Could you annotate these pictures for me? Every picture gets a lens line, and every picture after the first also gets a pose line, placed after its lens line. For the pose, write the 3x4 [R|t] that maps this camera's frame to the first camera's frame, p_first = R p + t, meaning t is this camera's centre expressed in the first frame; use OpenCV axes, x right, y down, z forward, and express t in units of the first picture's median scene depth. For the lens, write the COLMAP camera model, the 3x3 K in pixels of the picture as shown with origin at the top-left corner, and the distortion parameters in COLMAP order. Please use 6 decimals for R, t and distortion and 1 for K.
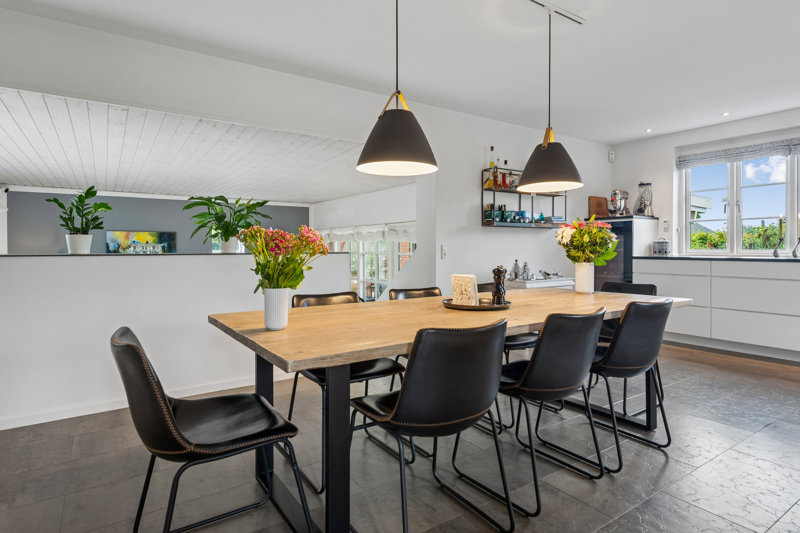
lens RADIAL K [[441.6, 0, 407.0], [0, 441.6, 251.5], [0, 0, 1]] dist [0.001474, -0.000359]
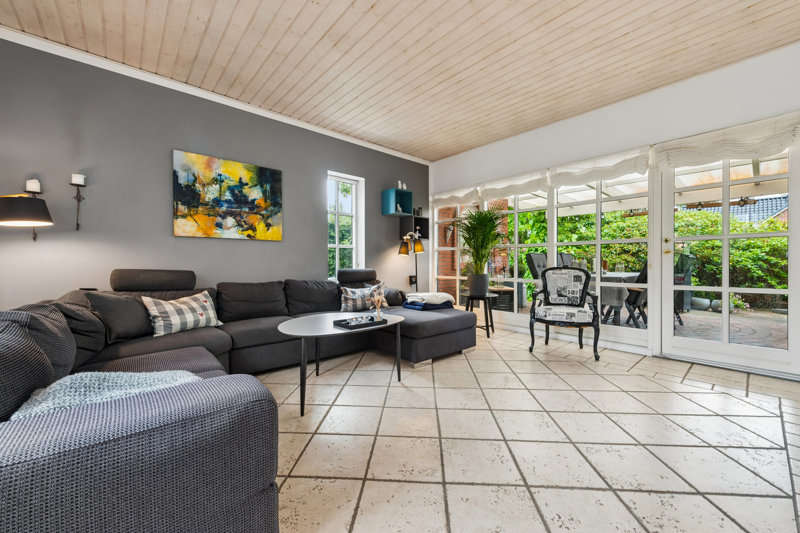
lens RADIAL K [[315.5, 0, 395.7], [0, 315.5, 266.8], [0, 0, 1]] dist [0.001190, -0.000517]
pose [[0.993204, -0.006741, 0.116190, -0.656411], [0.007290, 0.999964, -0.004304, 0.159346], [-0.116157, 0.005122, 0.993218, 0.834311]]
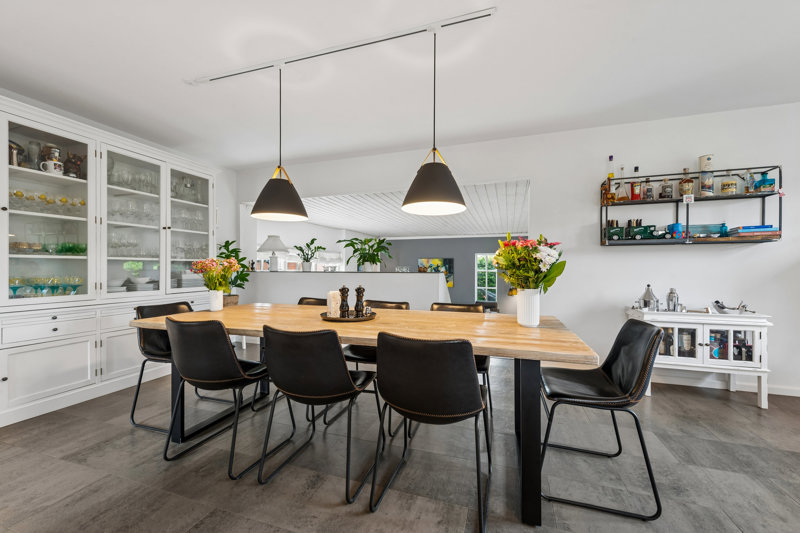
lens RADIAL K [[315.5, 0, 397.9], [0, 315.5, 266.1], [0, 0, 1]] dist [0.001190, -0.000517]
pose [[0.587499, -0.001401, -0.809223, 0.441514], [-0.010019, 0.999909, -0.009005, -0.006354], [0.809163, 0.013398, 0.587432, 0.276811]]
